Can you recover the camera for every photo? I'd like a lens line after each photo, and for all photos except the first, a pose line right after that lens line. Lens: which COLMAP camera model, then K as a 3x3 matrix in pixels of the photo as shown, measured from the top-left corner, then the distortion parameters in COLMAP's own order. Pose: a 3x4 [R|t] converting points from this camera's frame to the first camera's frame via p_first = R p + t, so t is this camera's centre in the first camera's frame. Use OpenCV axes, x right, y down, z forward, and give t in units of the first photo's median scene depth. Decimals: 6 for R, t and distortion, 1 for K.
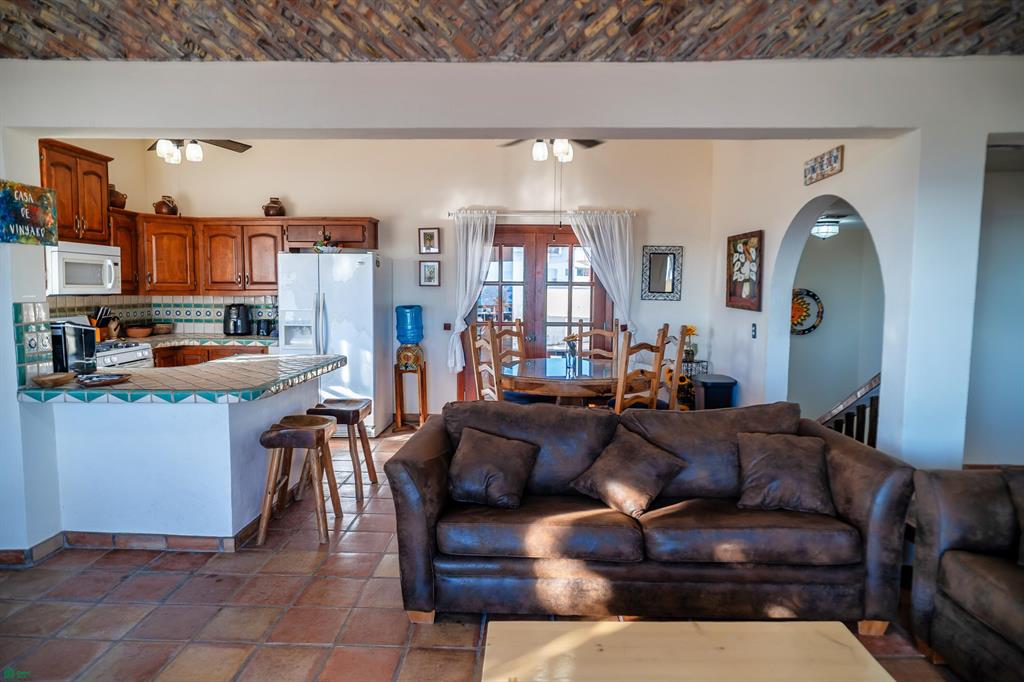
lens RADIAL K [[657.6, 0, 510.6], [0, 657.6, 339.4], [0, 0, 1]] dist [0.007052, 0.002464]
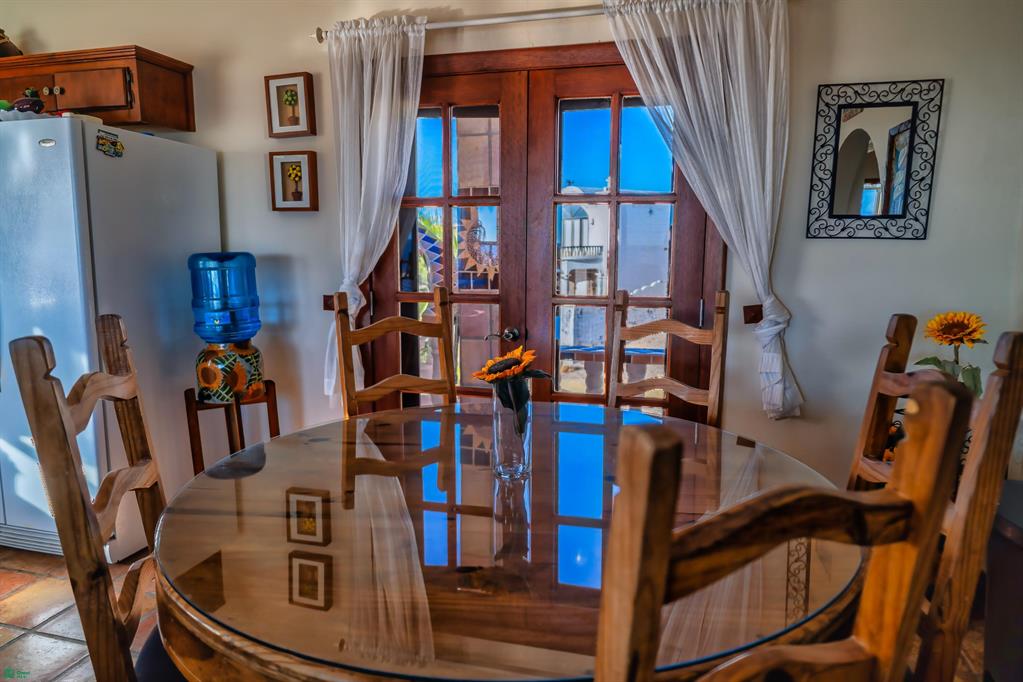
lens RADIAL K [[606.1, 0, 510.1], [0, 606.1, 341.4], [0, 0, 1]] dist [-0.001383, 0.002035]
pose [[0.969871, 0.036019, -0.240940, 0.127760], [-0.018266, 0.996978, 0.075513, -0.027007], [0.242932, -0.068837, 0.967598, 0.657371]]
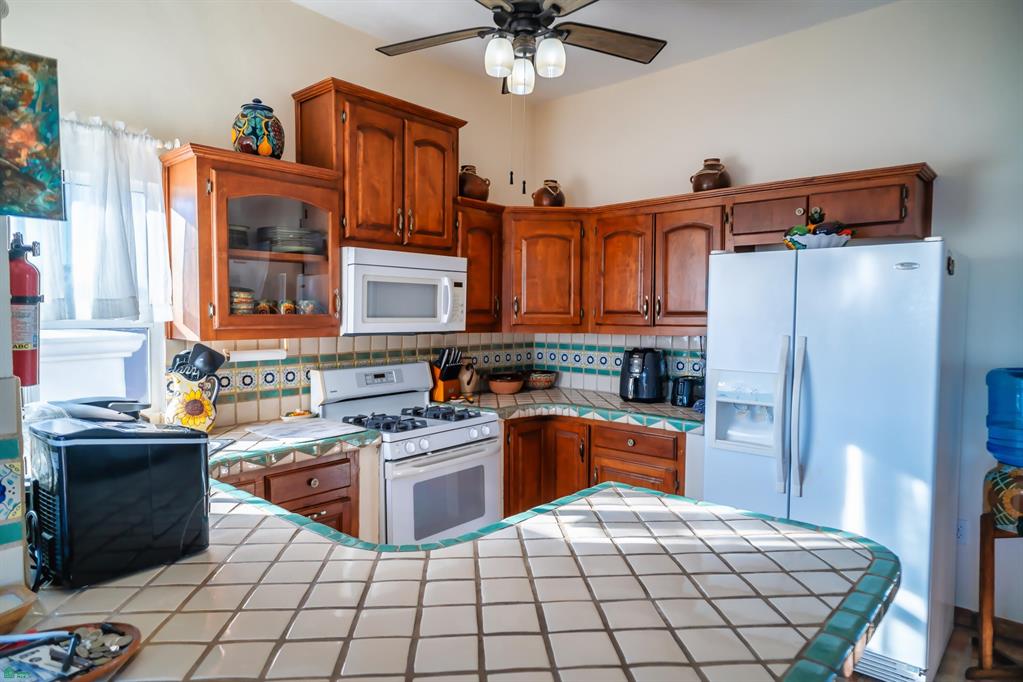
lens RADIAL K [[618.3, 0, 511.2], [0, 618.3, 338.4], [0, 0, 1]] dist [-0.003212, -0.003014]
pose [[0.776275, 0.026588, -0.629833, -0.162277], [-0.050718, 0.998506, -0.020359, -0.046796], [0.628350, 0.047748, 0.776464, 0.508943]]
